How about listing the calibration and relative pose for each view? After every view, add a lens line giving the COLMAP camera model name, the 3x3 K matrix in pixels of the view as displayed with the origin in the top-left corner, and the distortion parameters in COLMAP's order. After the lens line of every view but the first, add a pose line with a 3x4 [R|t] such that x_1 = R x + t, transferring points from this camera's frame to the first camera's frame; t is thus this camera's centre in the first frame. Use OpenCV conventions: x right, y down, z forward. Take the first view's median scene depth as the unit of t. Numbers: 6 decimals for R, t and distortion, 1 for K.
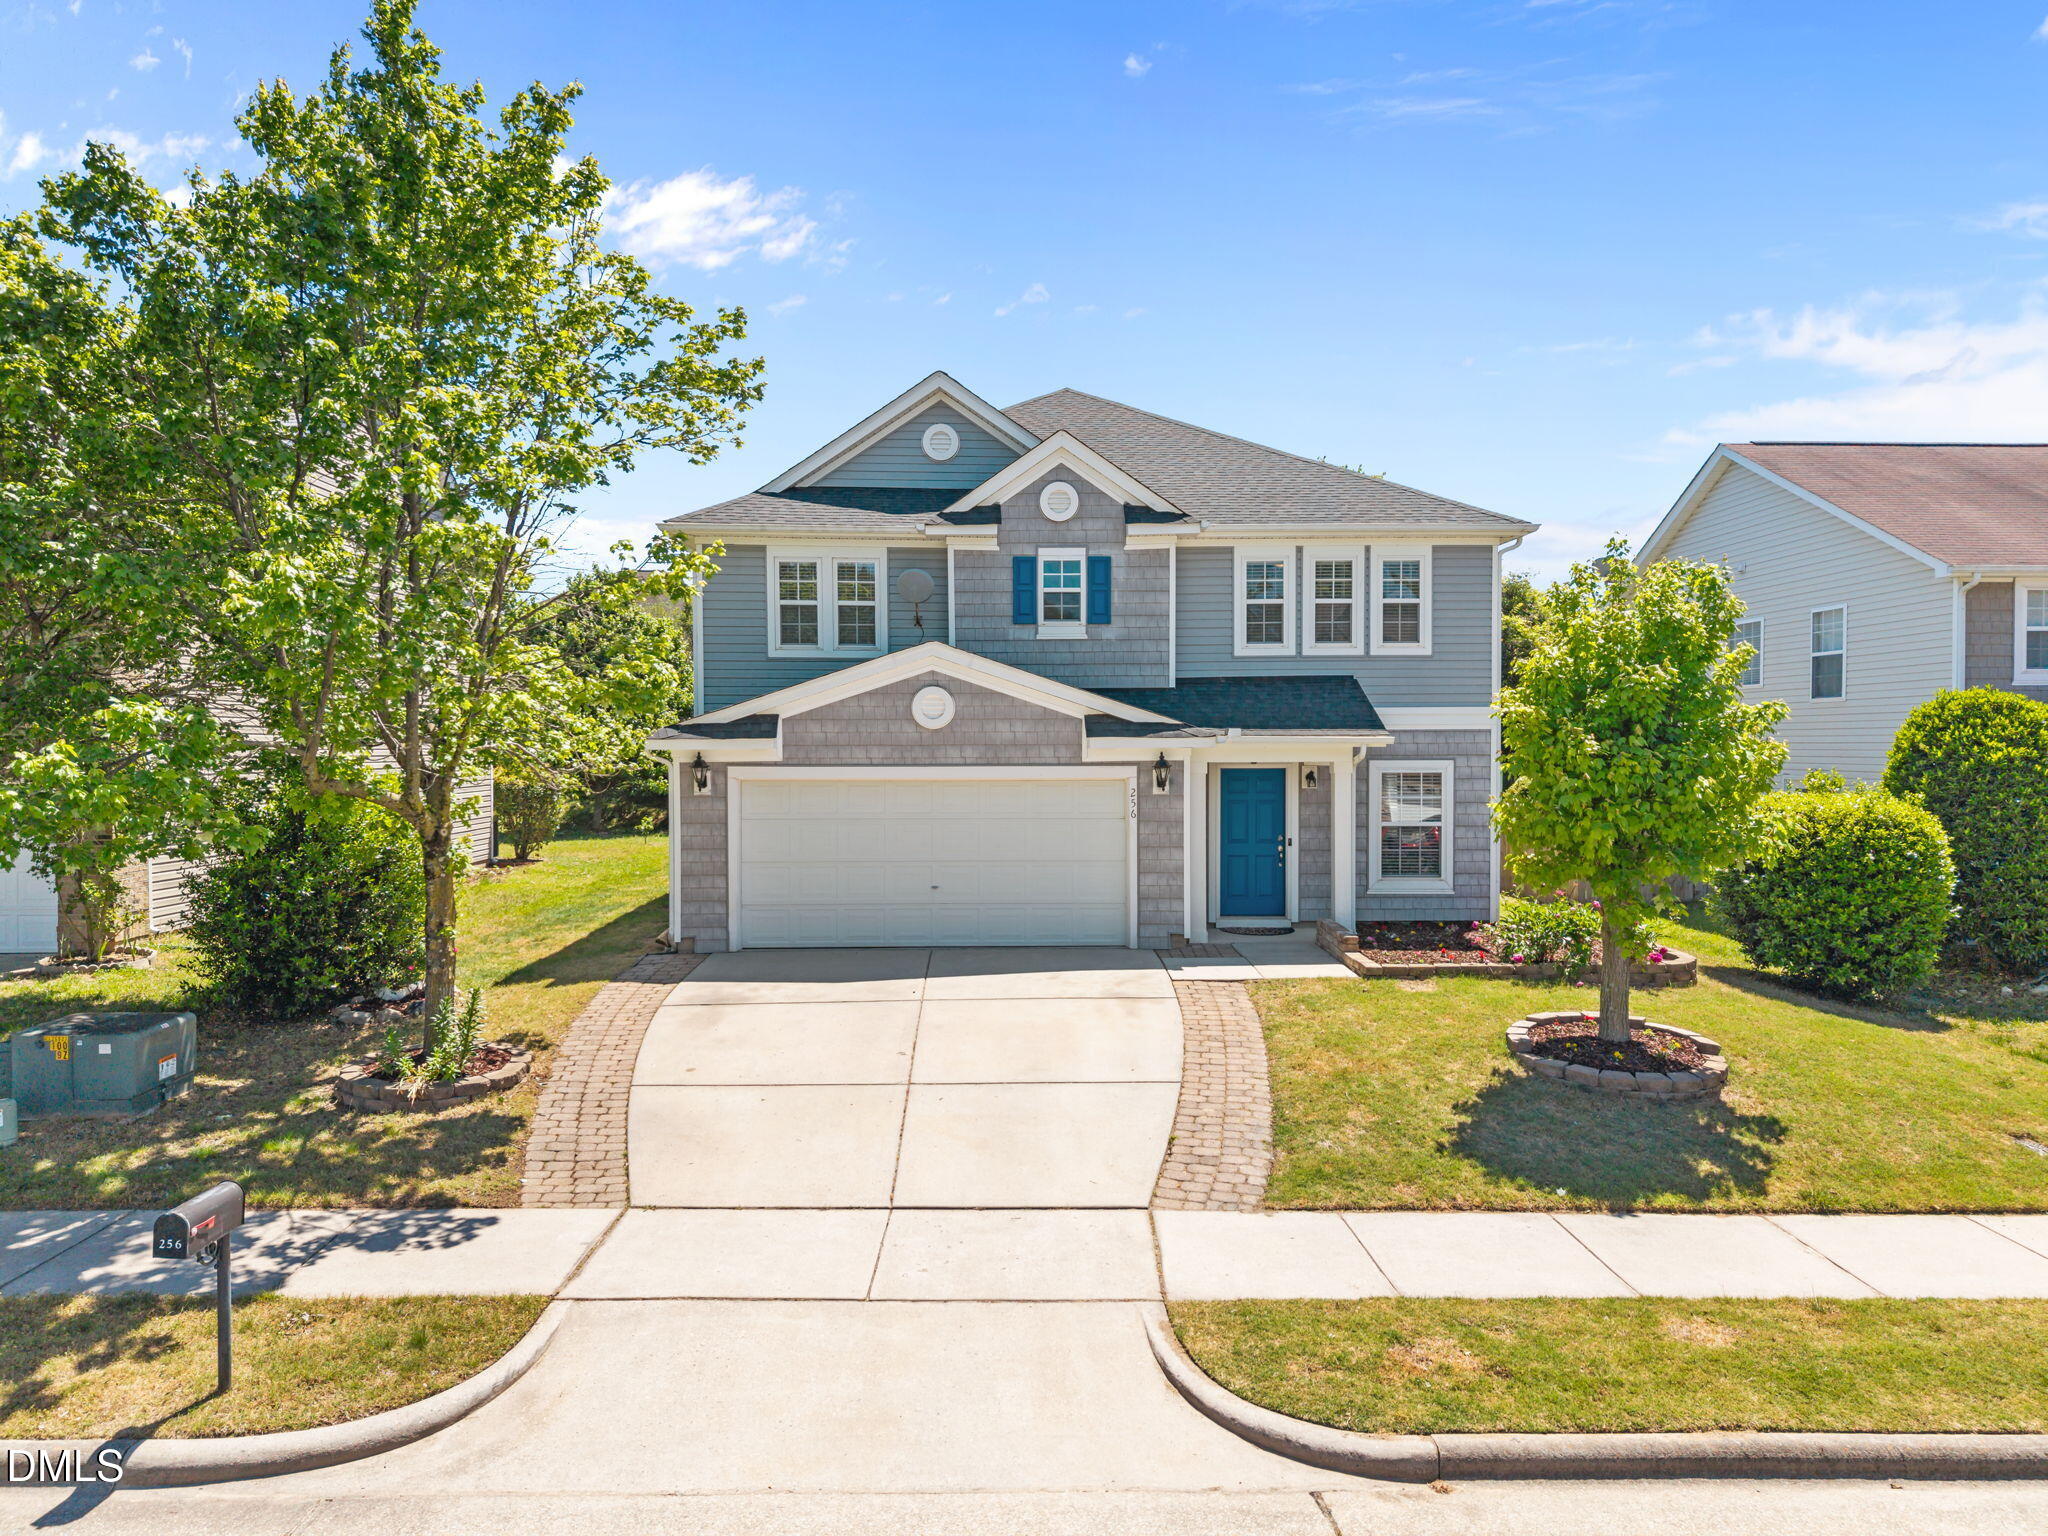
lens RADIAL K [[1388.9, 0, 1015.2], [0, 1388.9, 774.4], [0, 0, 1]] dist [0.015307, -0.030154]
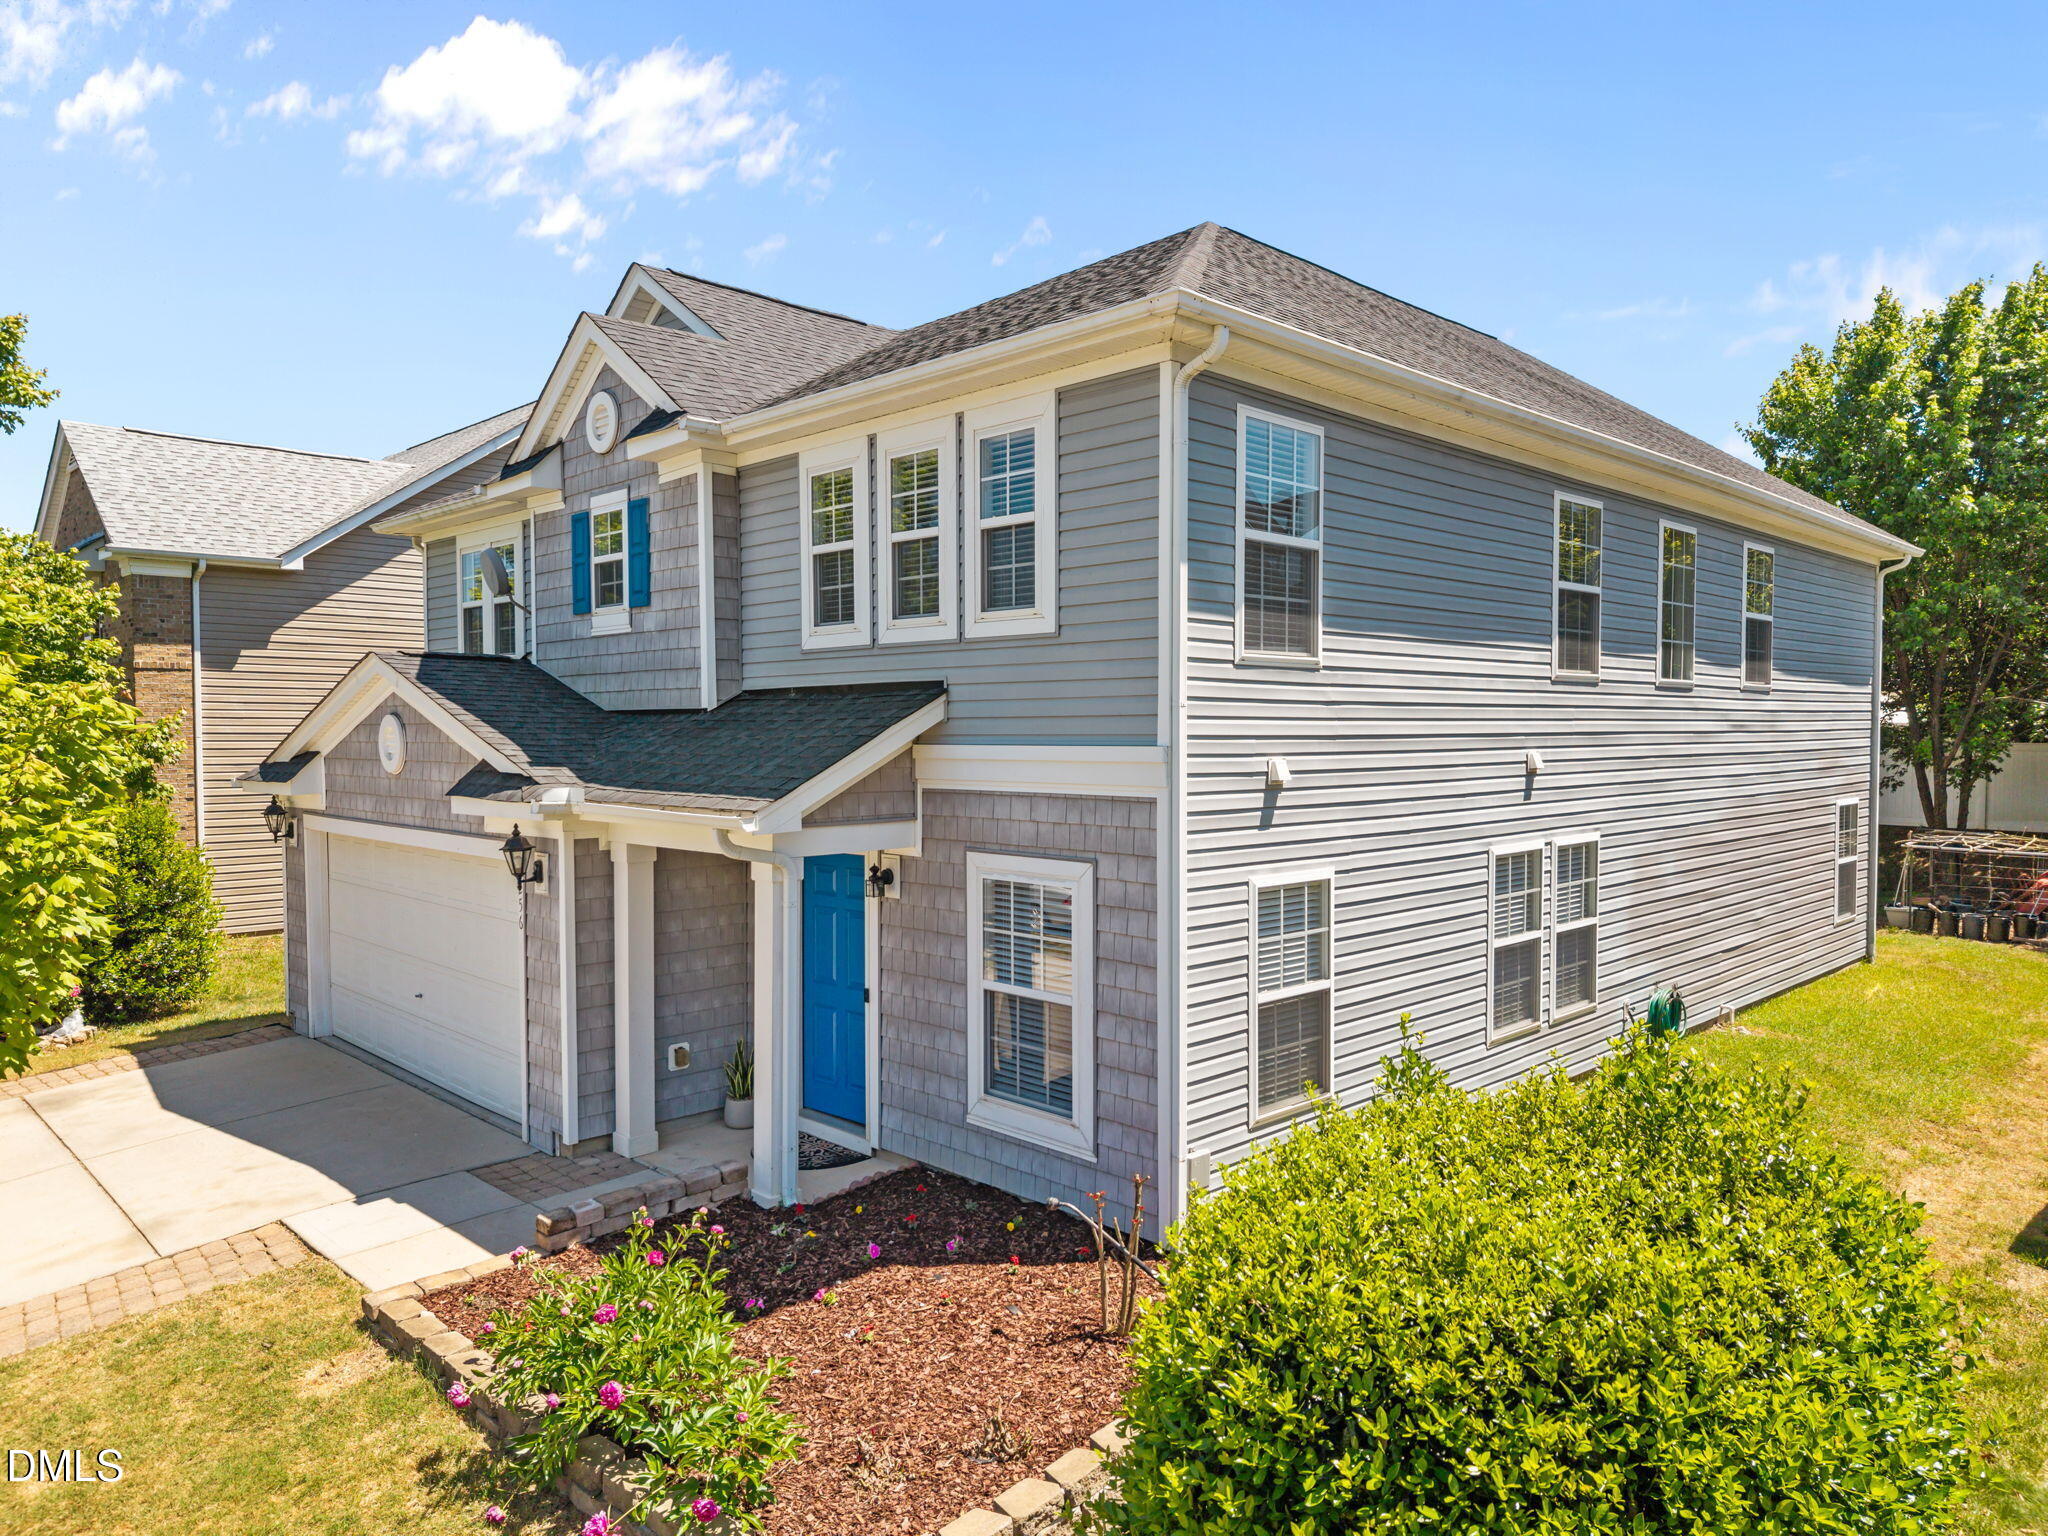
lens RADIAL K [[1388.9, 0, 1032.3], [0, 1388.9, 767.5], [0, 0, 1]] dist [0.015307, -0.030154]
pose [[0.692722, 0.025628, -0.720749, 0.635272], [-0.011817, 0.999638, 0.024187, -0.053230], [0.721107, -0.008238, 0.692774, 0.689739]]
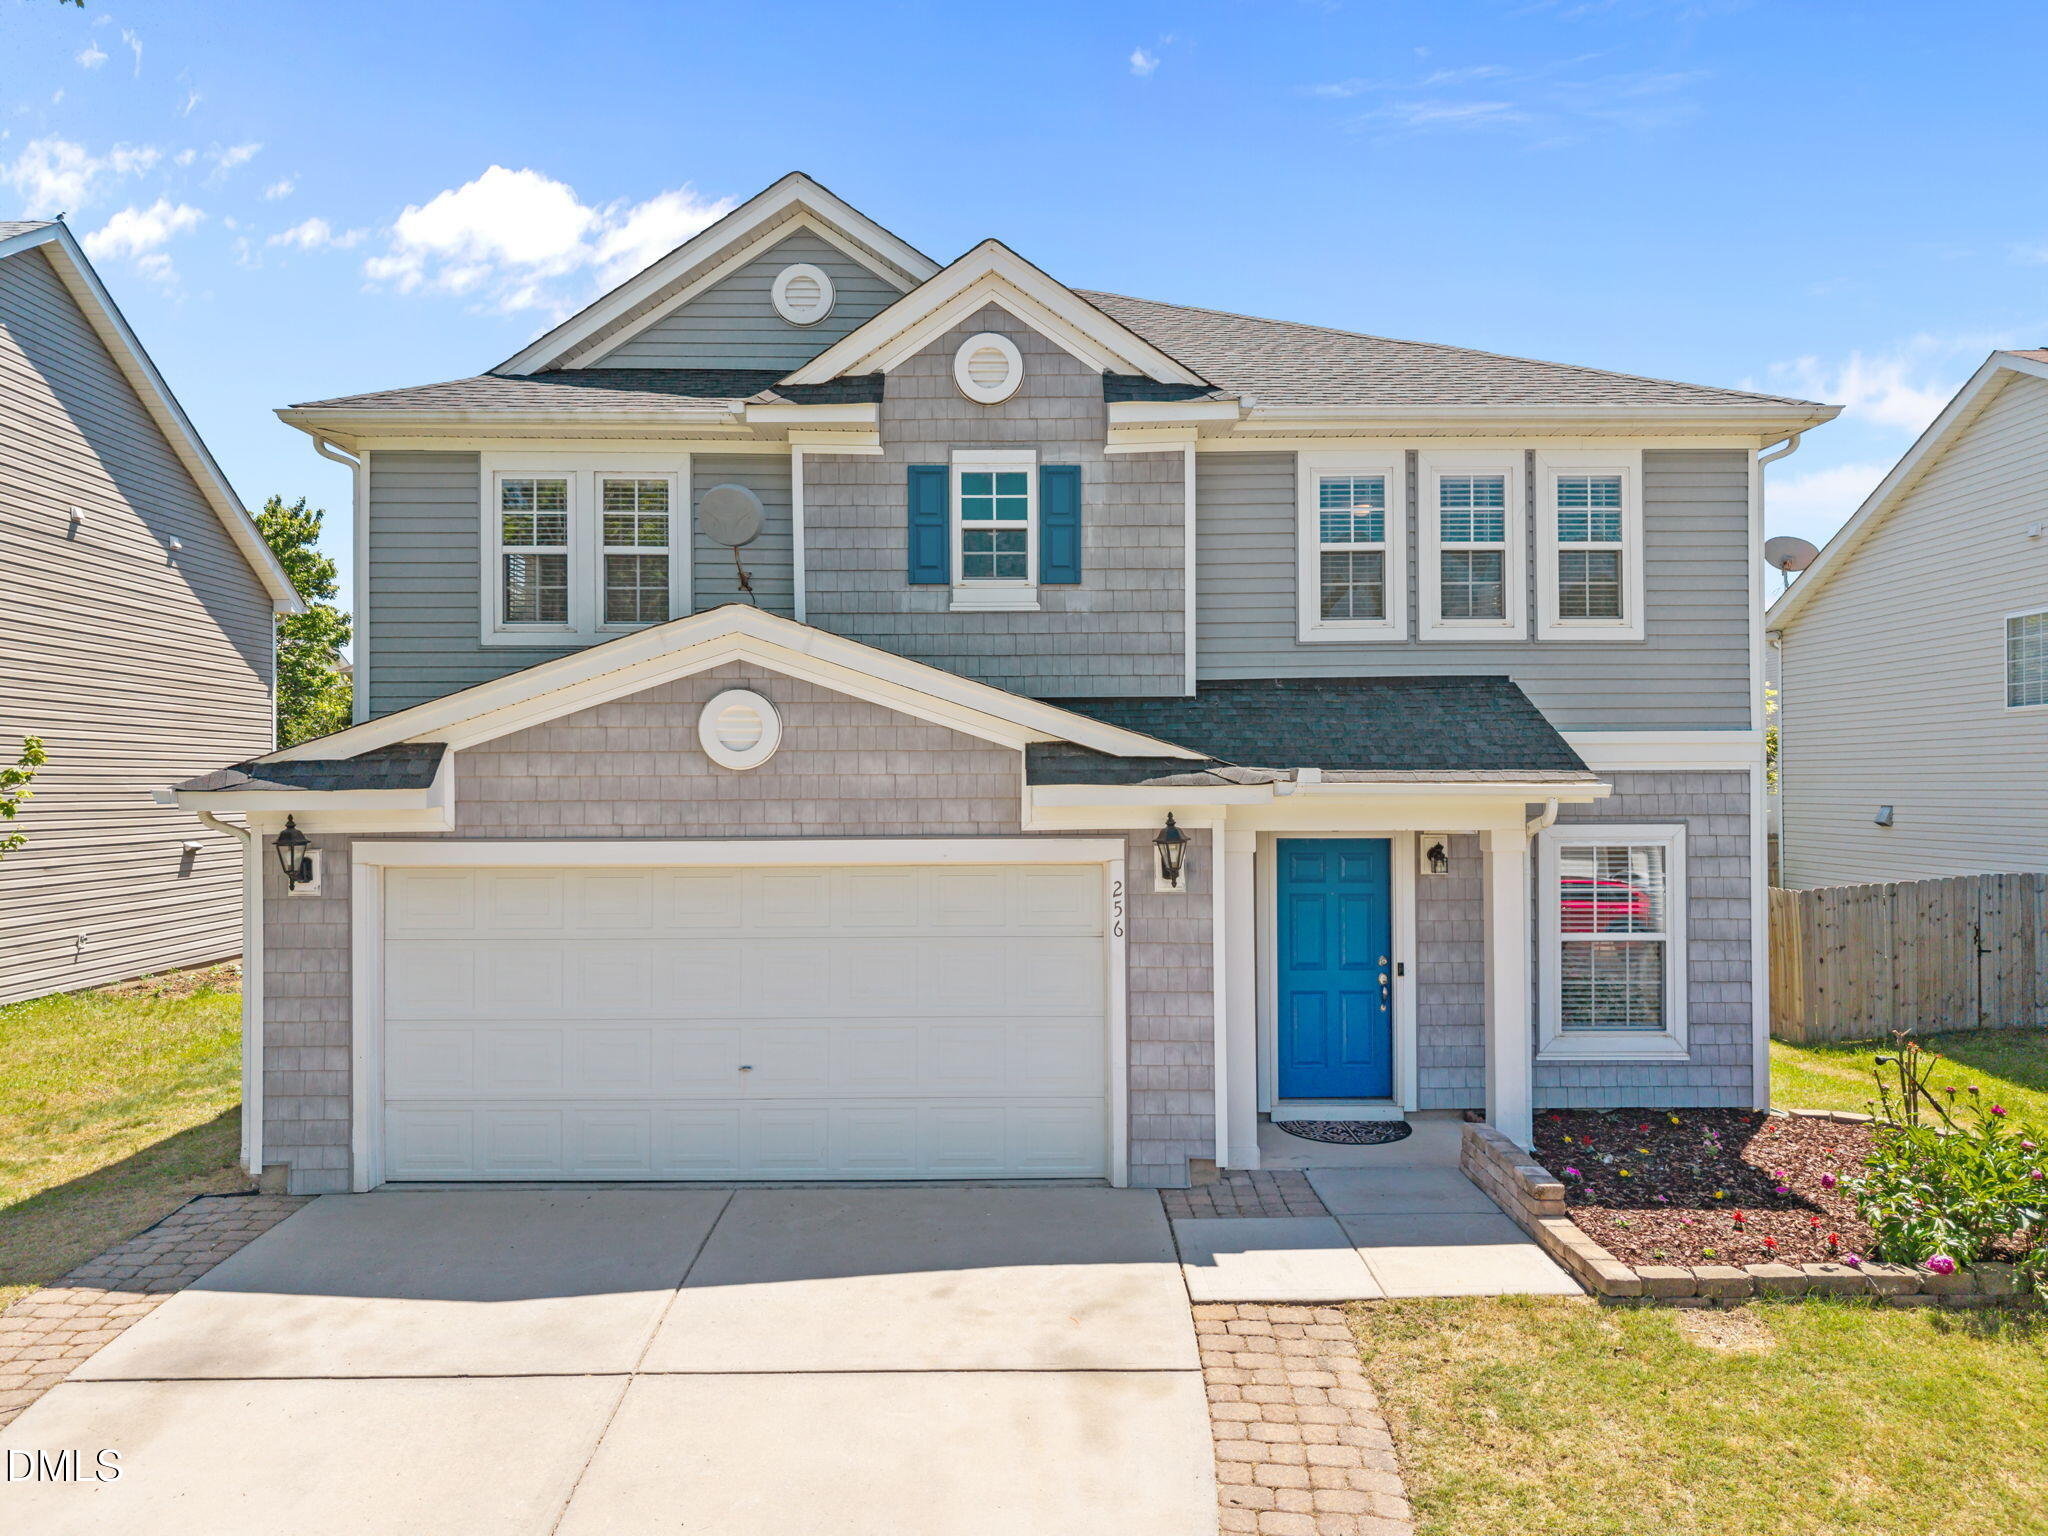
lens RADIAL K [[1388.9, 0, 1017.3], [0, 1388.9, 762.0], [0, 0, 1]] dist [0.015307, -0.030154]
pose [[0.999970, -0.000088, -0.007682, 0.047144], [-0.000181, 0.999387, -0.035013, -0.016085], [0.007680, 0.035014, 0.999357, 0.436389]]
